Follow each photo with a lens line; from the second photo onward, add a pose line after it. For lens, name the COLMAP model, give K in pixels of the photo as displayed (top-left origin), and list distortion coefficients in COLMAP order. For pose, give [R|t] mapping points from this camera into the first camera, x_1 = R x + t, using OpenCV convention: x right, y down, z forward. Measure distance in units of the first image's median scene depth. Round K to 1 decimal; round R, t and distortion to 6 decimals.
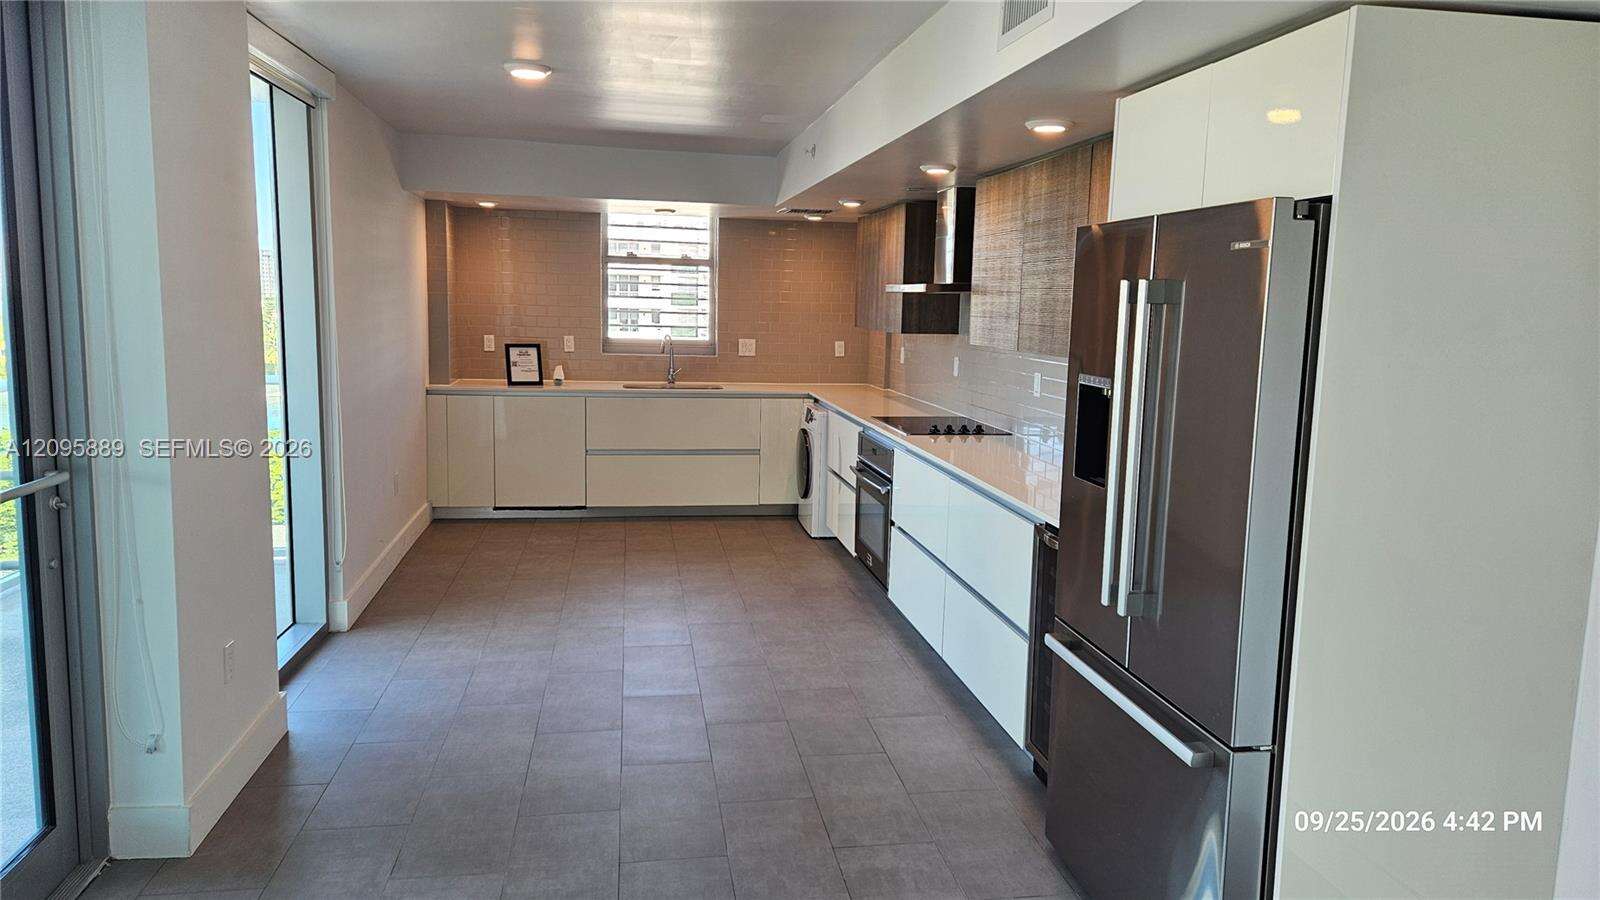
lens RADIAL K [[1083.2, 0, 805.6], [0, 1083.2, 448.8], [0, 0, 1]] dist [0.075450, -0.055619]
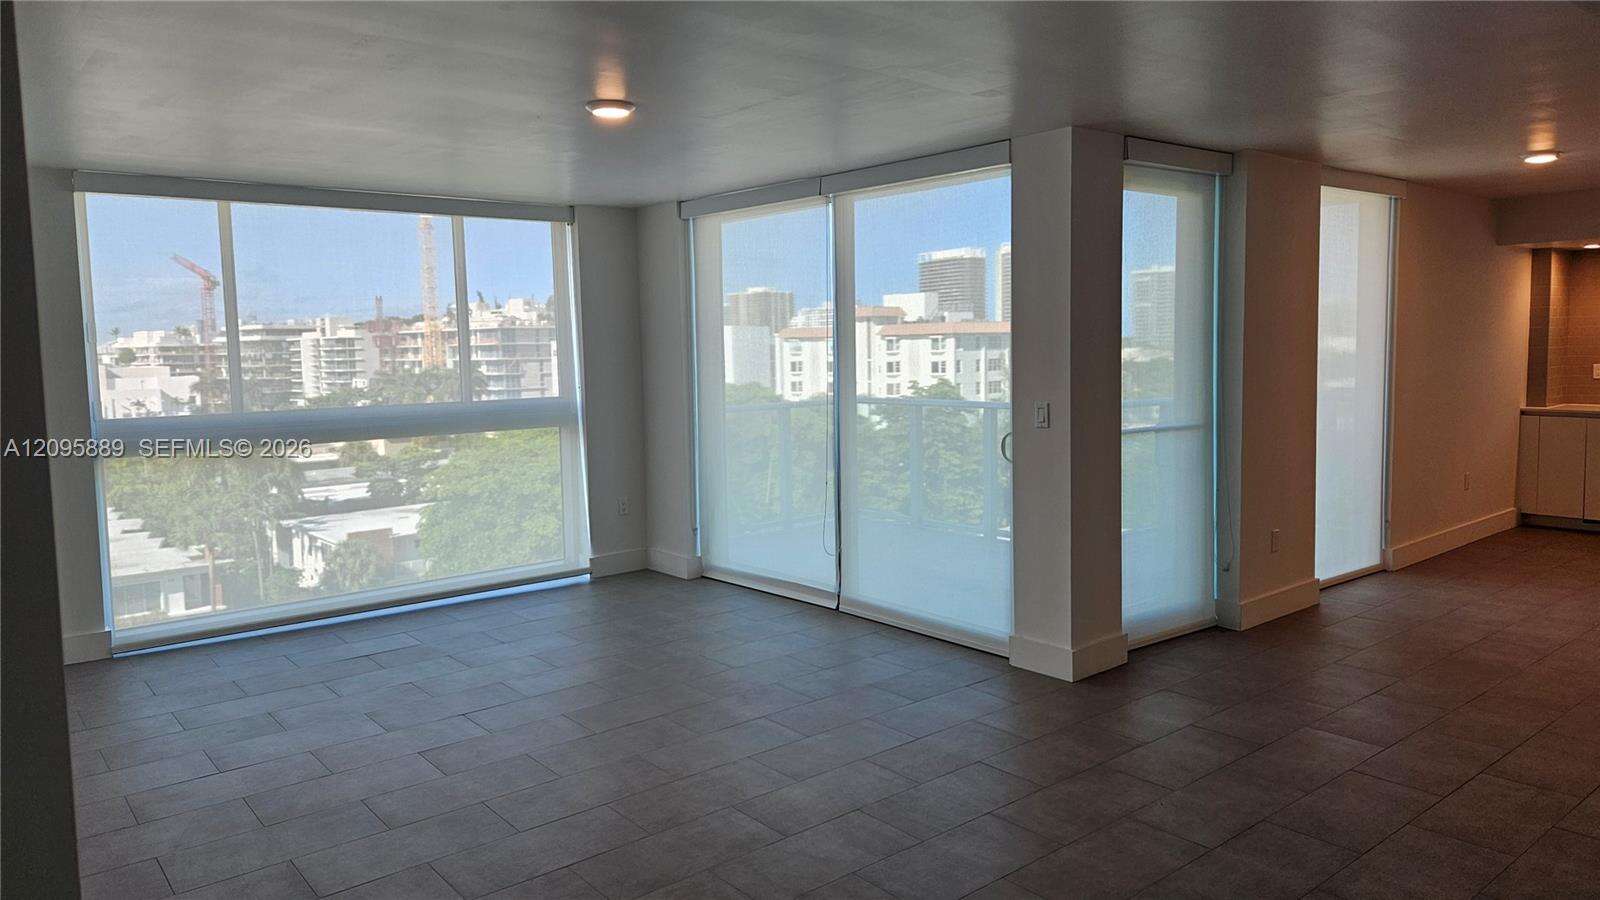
lens RADIAL K [[1083.2, 0, 802.9], [0, 1083.2, 437.7], [0, 0, 1]] dist [0.075450, -0.055619]
pose [[0.514136, 0.036933, -0.856913, 0.345979], [-0.085383, 0.996314, -0.008287, 0.063598], [0.853448, 0.077427, 0.515394, -0.332884]]
